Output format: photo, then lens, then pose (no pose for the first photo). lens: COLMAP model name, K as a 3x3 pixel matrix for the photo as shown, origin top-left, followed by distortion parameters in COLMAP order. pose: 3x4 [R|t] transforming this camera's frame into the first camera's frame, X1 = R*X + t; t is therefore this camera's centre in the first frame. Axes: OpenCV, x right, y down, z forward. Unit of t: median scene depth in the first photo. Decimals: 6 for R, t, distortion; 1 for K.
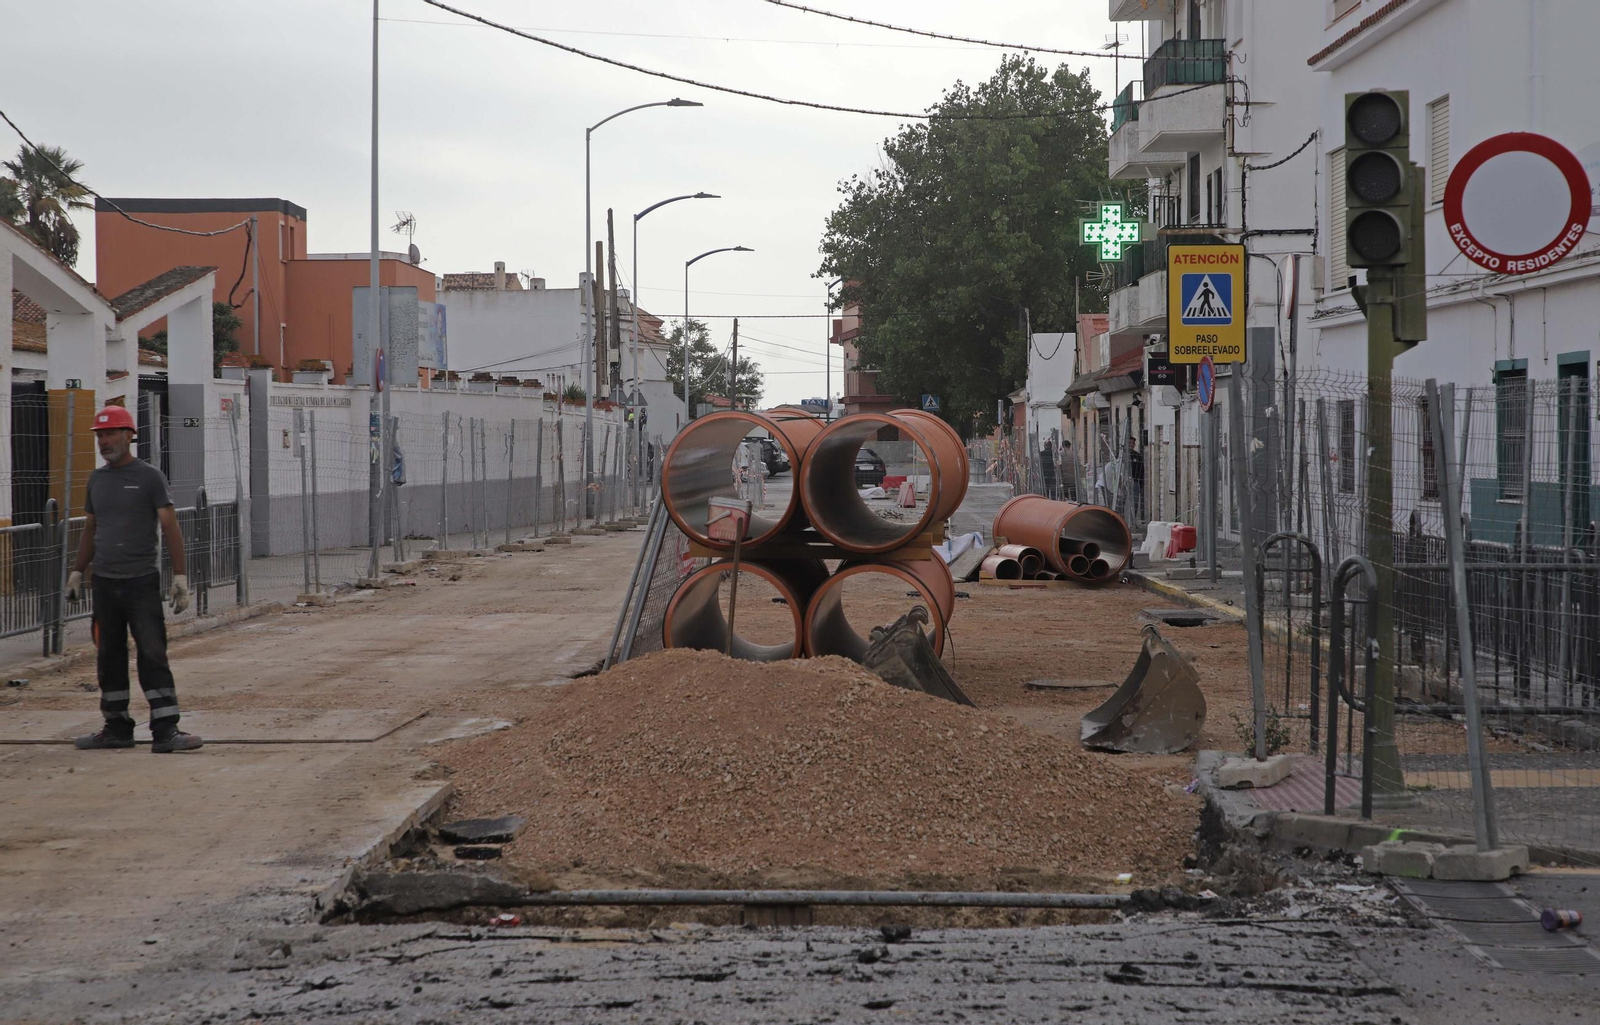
lens RADIAL K [[4138.0, 0, 791.1], [0, 4138.0, 456.1], [0, 0, 1]] dist [0.536100, 0.000000]
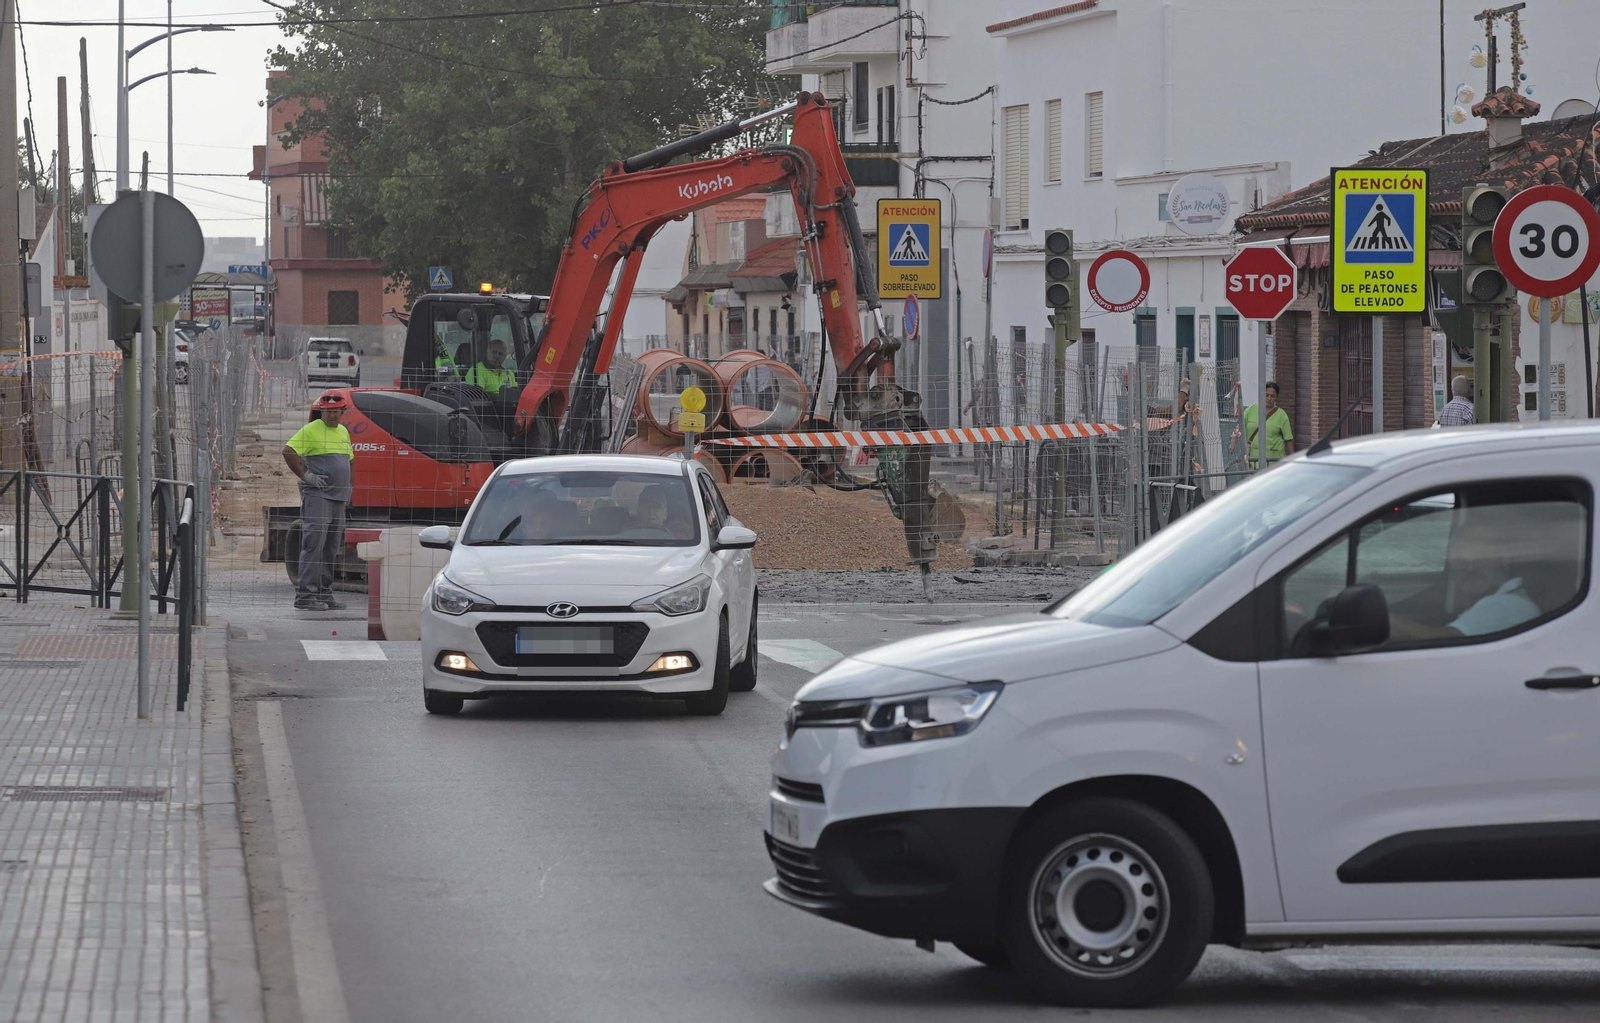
lens RADIAL K [[7629.5, 0, 806.6], [0, 7629.5, 509.4], [0, 0, 1]] dist [0.441783, 0.000000]
pose [[0.993684, 0.005013, 0.112105, -0.097665], [-0.007664, 0.999701, 0.023223, -0.006720], [-0.111955, -0.023936, 0.993425, -0.658752]]
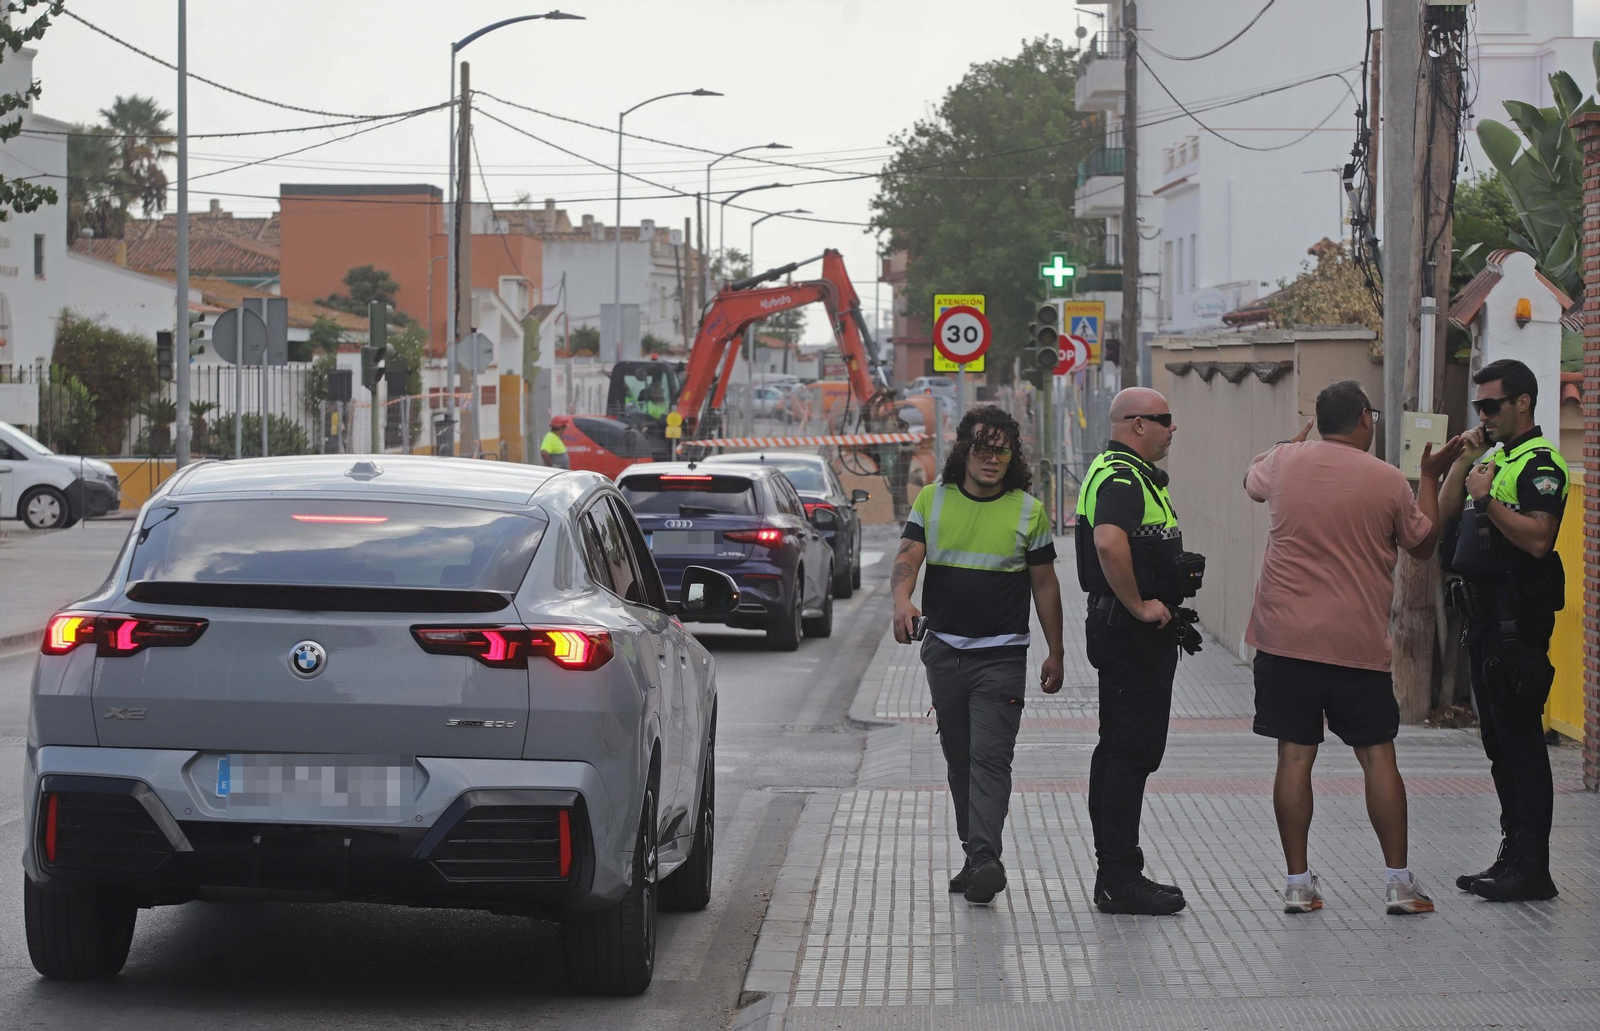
lens RADIAL K [[5662.1, 0, 802.4], [0, 5662.1, 523.7], [0, 0, 1]] dist [-0.086499, 0.000000]
pose [[0.999947, 0.009977, -0.002457, -0.012084], [-0.009913, 0.999642, 0.024837, -0.006662], [0.002704, -0.024811, 0.999688, -0.876416]]
